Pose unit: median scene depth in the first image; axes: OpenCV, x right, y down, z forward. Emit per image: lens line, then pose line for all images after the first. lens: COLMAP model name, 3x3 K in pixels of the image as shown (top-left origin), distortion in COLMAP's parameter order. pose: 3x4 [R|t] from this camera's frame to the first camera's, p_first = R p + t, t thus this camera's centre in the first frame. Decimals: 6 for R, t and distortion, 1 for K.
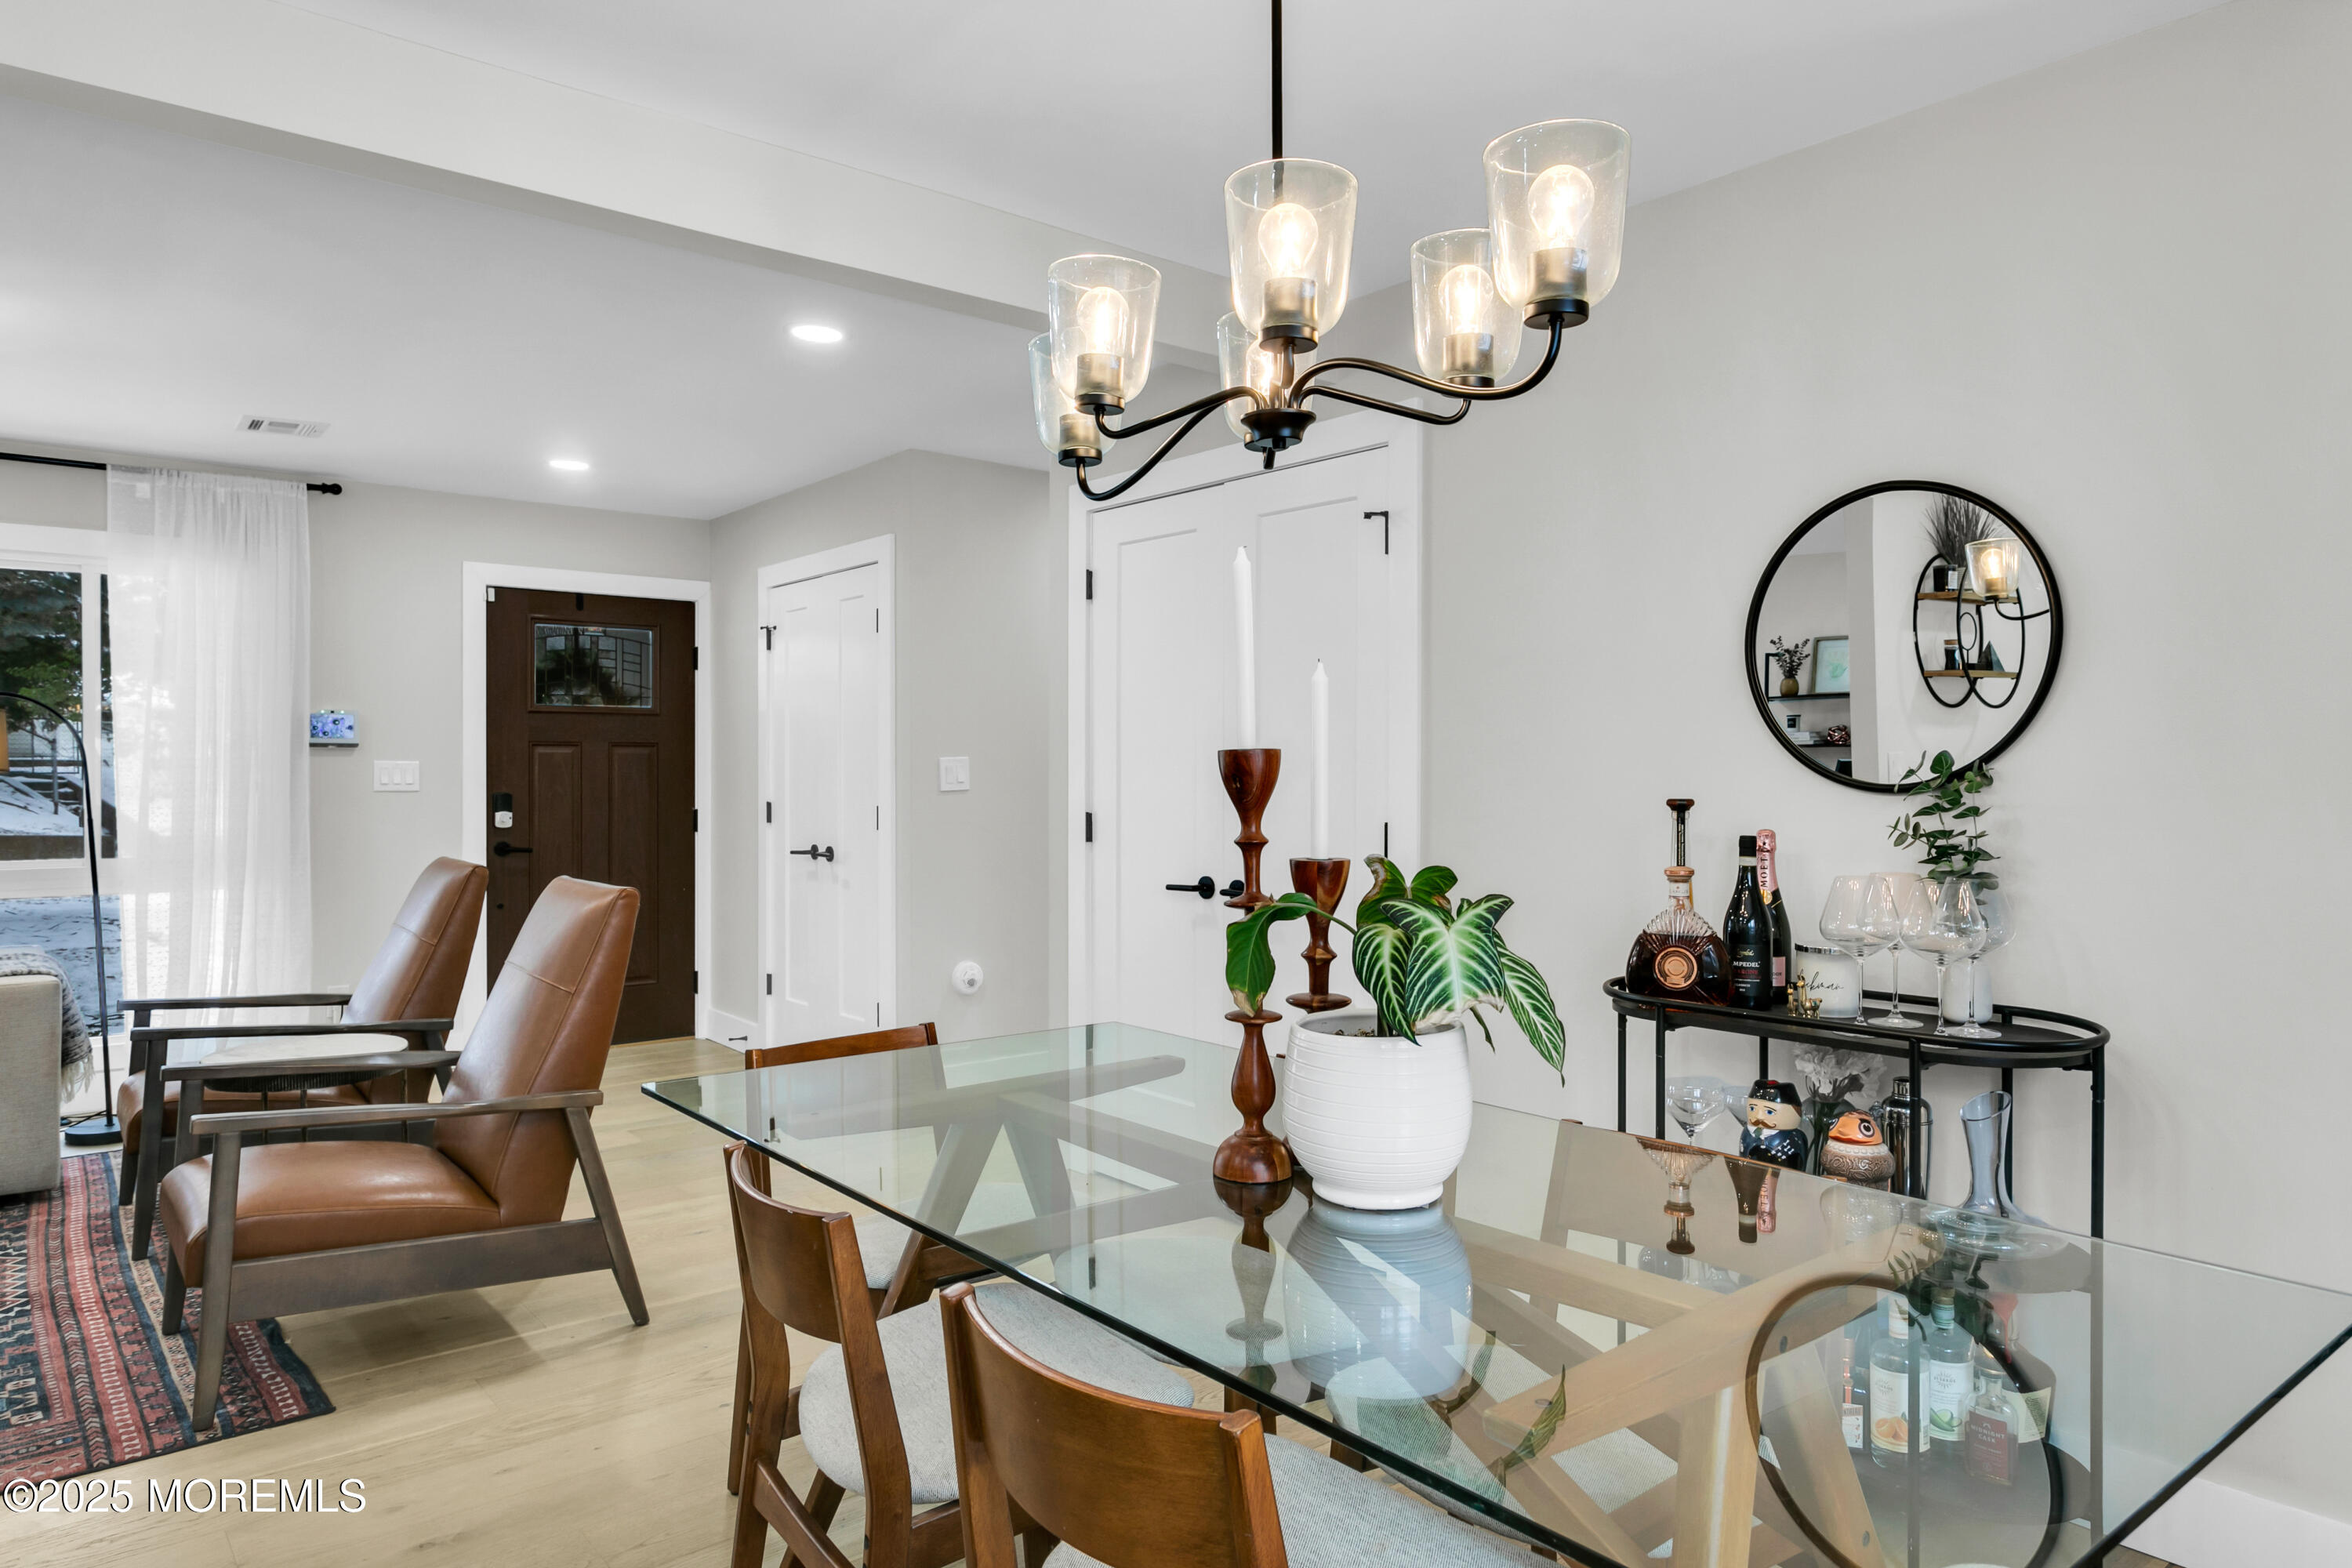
lens RADIAL K [[1460.1, 0, 1176.0], [0, 1460.1, 784.0], [0, 0, 1]] dist [-0.001188, 0.001639]
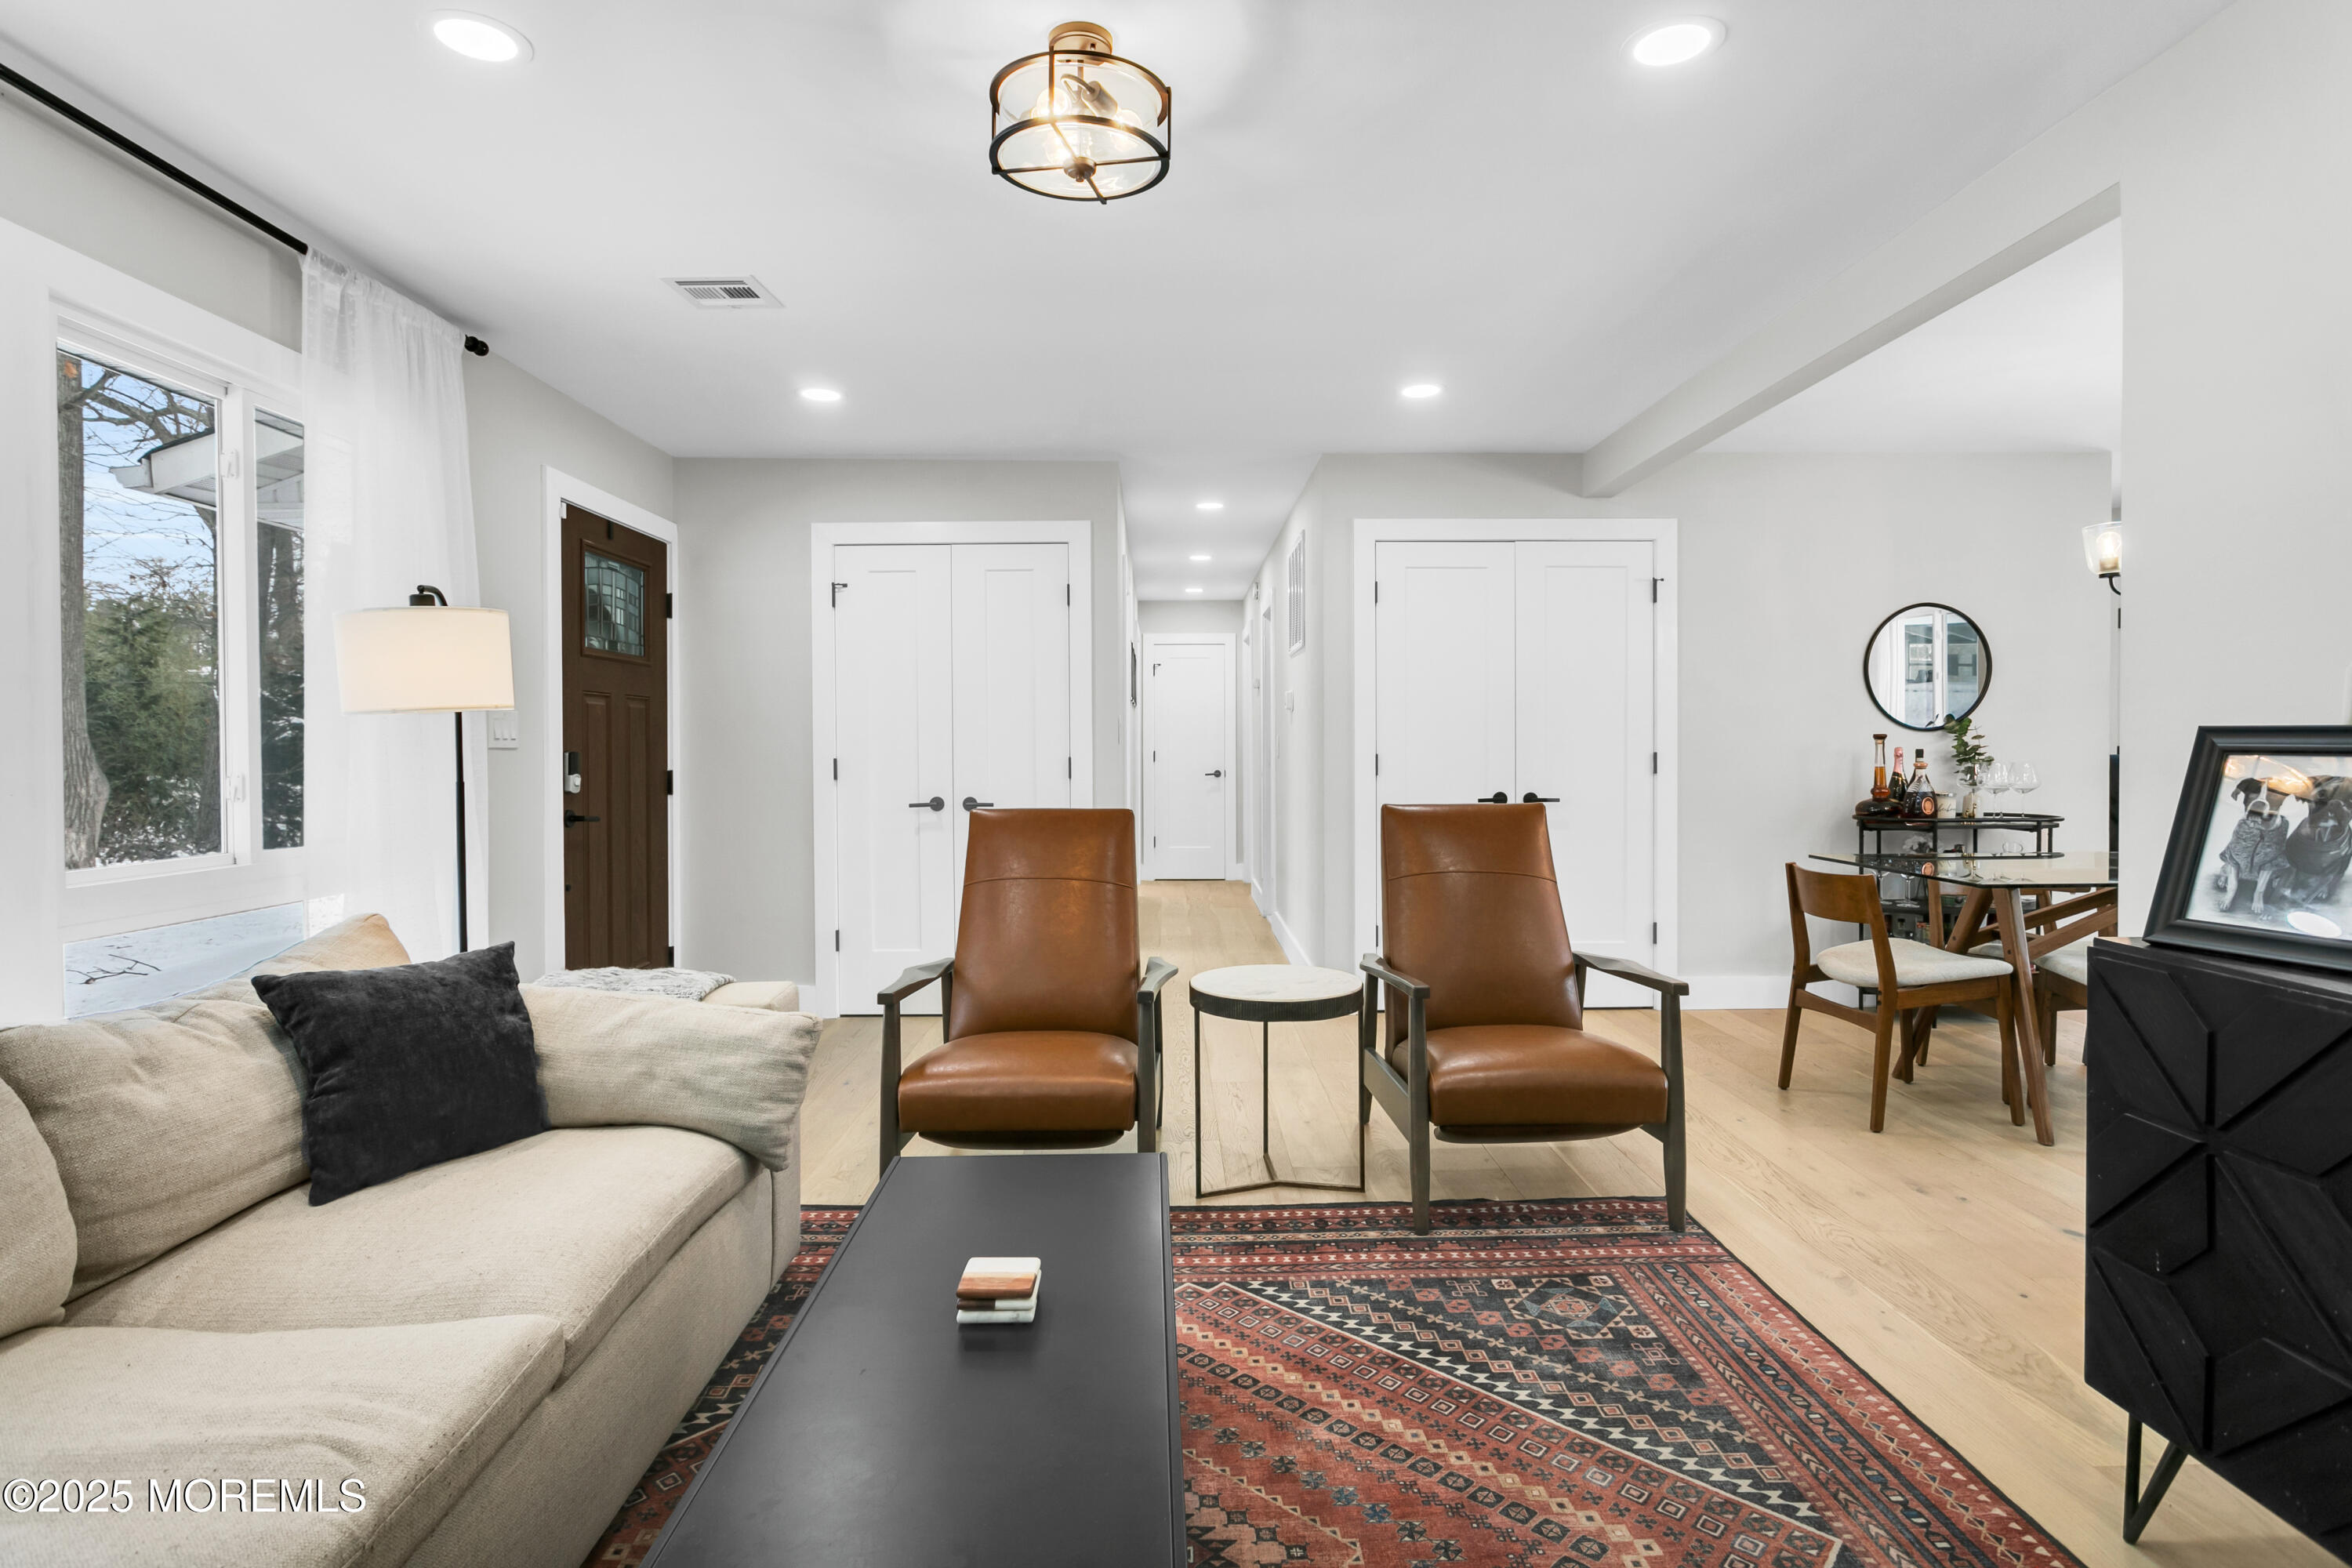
lens RADIAL K [[1183.5, 0, 1171.8], [0, 1183.5, 765.3], [0, 0, 1]] dist [-0.012961, 0.006868]
pose [[0.629655, -0.016910, 0.776691, -0.892020], [0.013574, 0.999850, 0.010765, 0.013248], [-0.776757, 0.003764, 0.629790, 0.362083]]
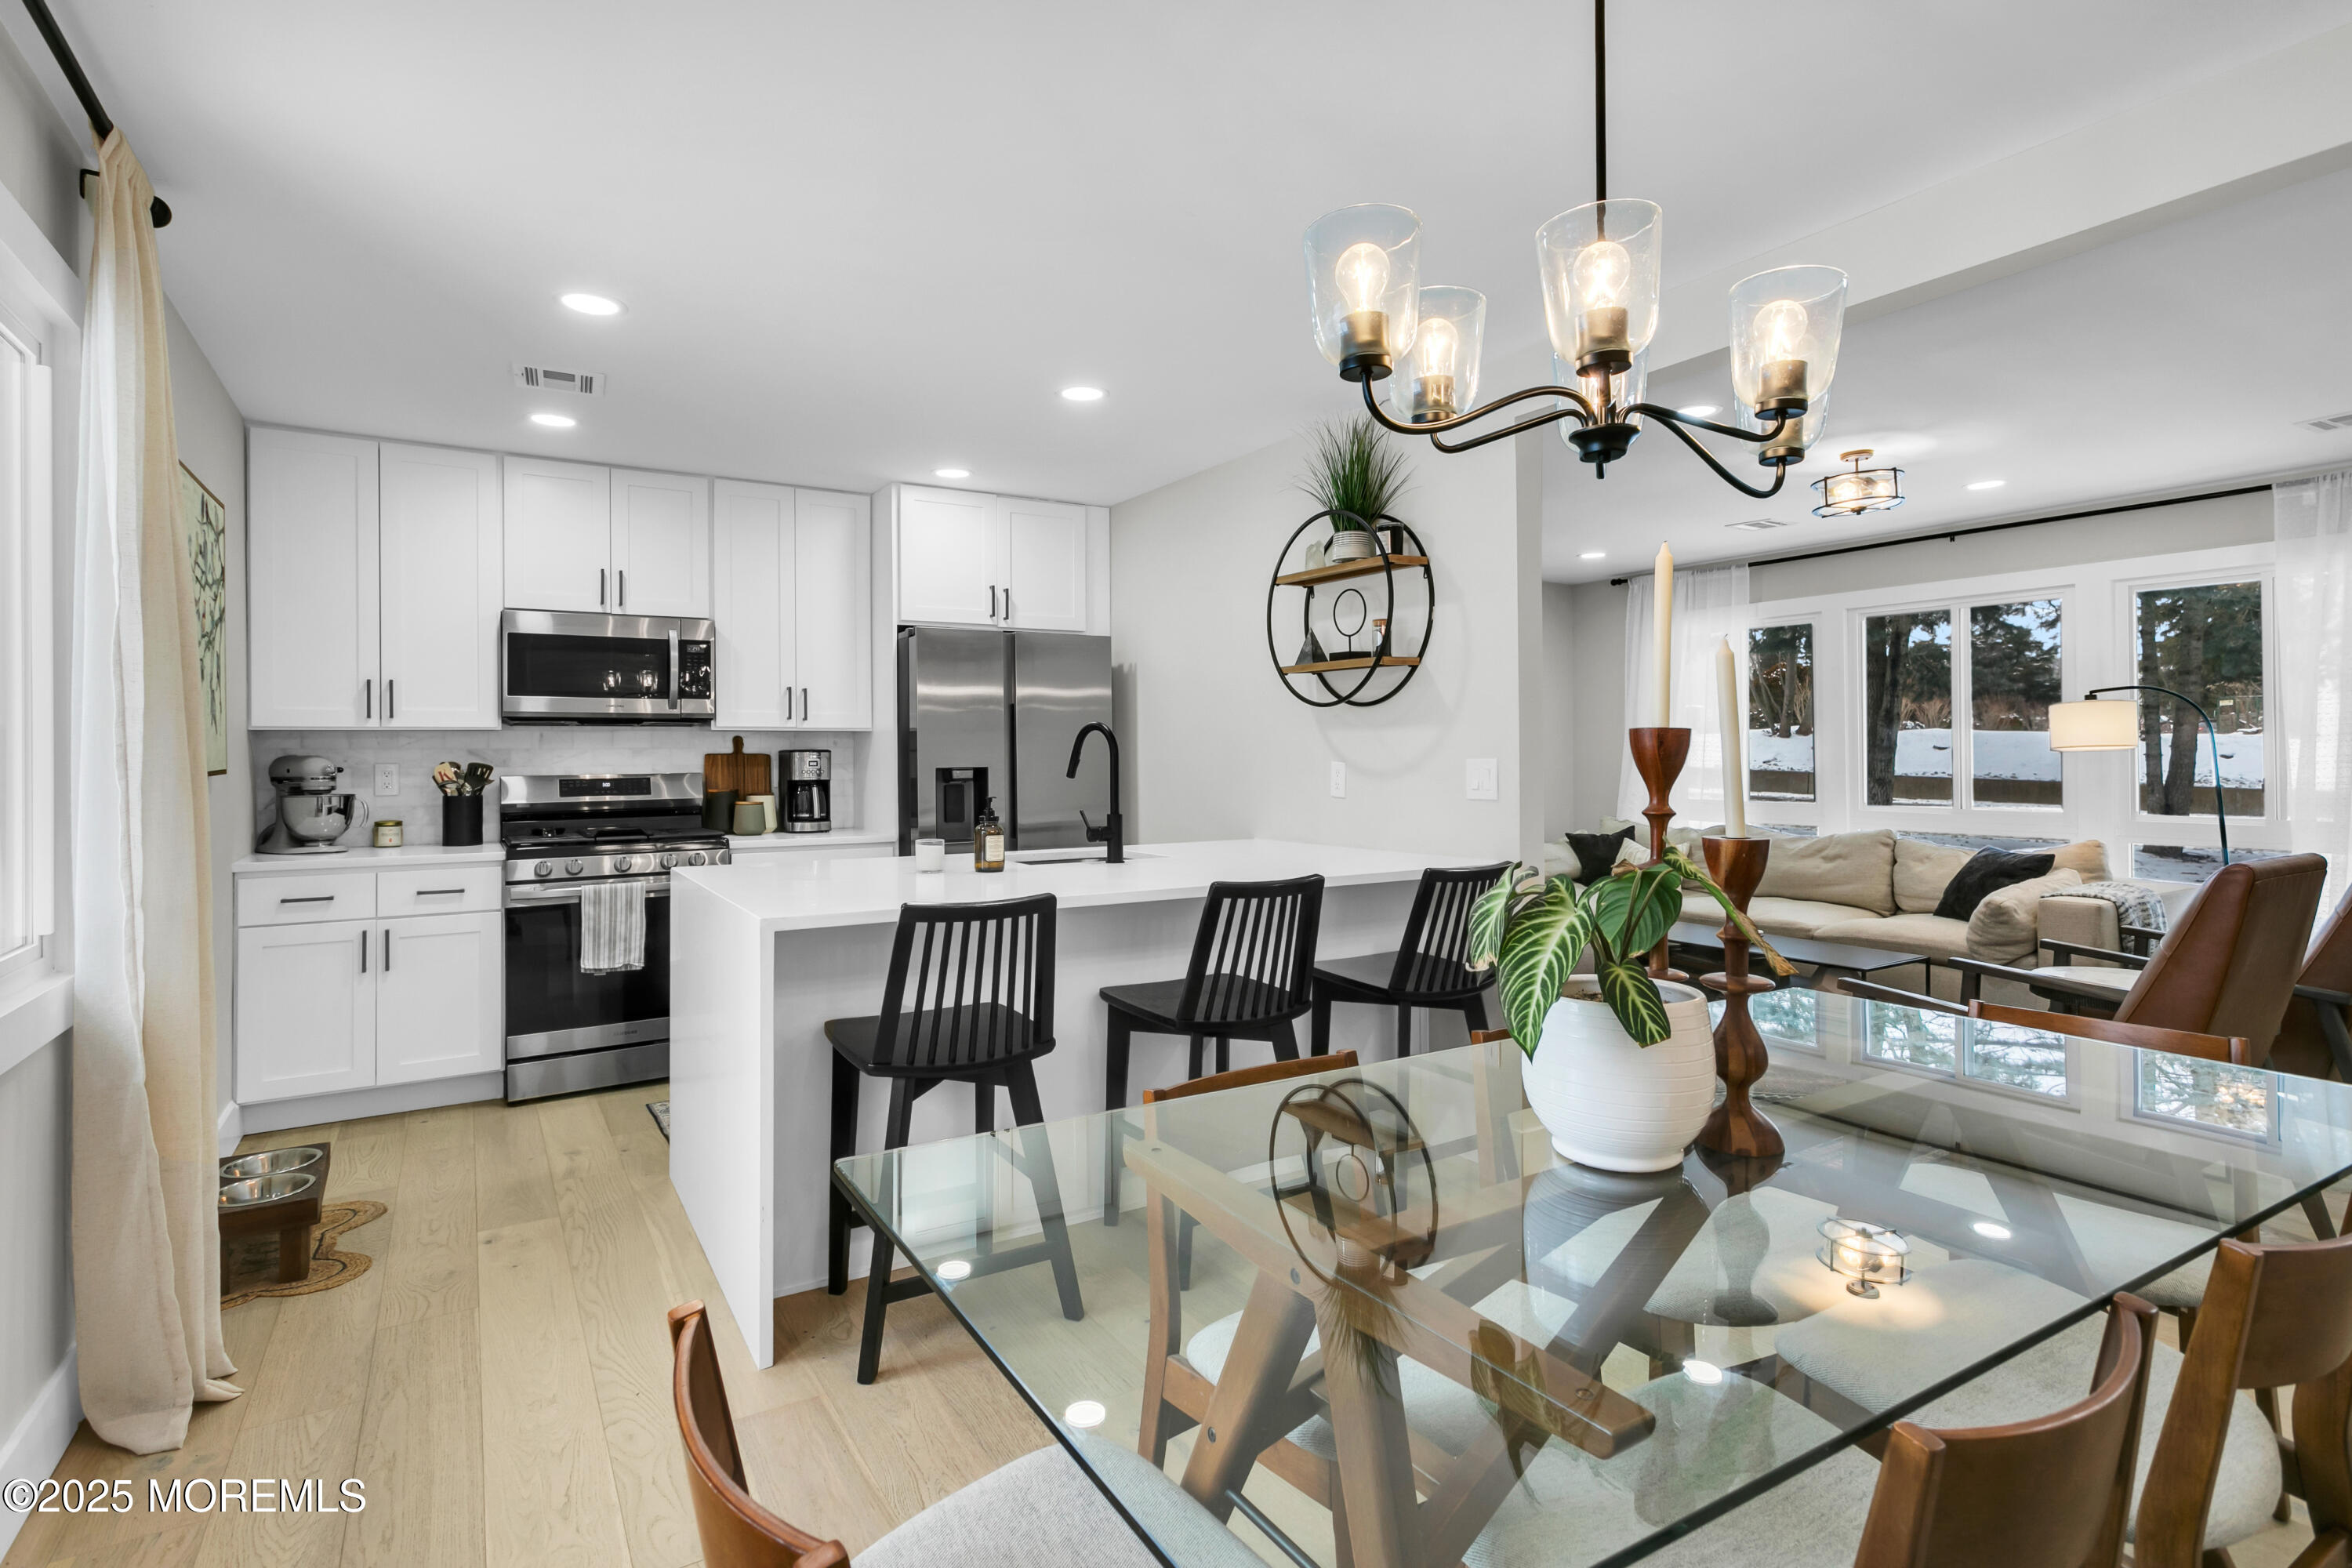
lens RADIAL K [[1157.8, 0, 1170.4], [0, 1157.8, 746.1], [0, 0, 1]] dist [0.004033, 0.001488]
pose [[-0.136304, -0.004152, -0.990658, 0.311104], [-0.003335, 0.999987, -0.003732, -0.001757], [0.990661, 0.002795, -0.136316, 0.246624]]
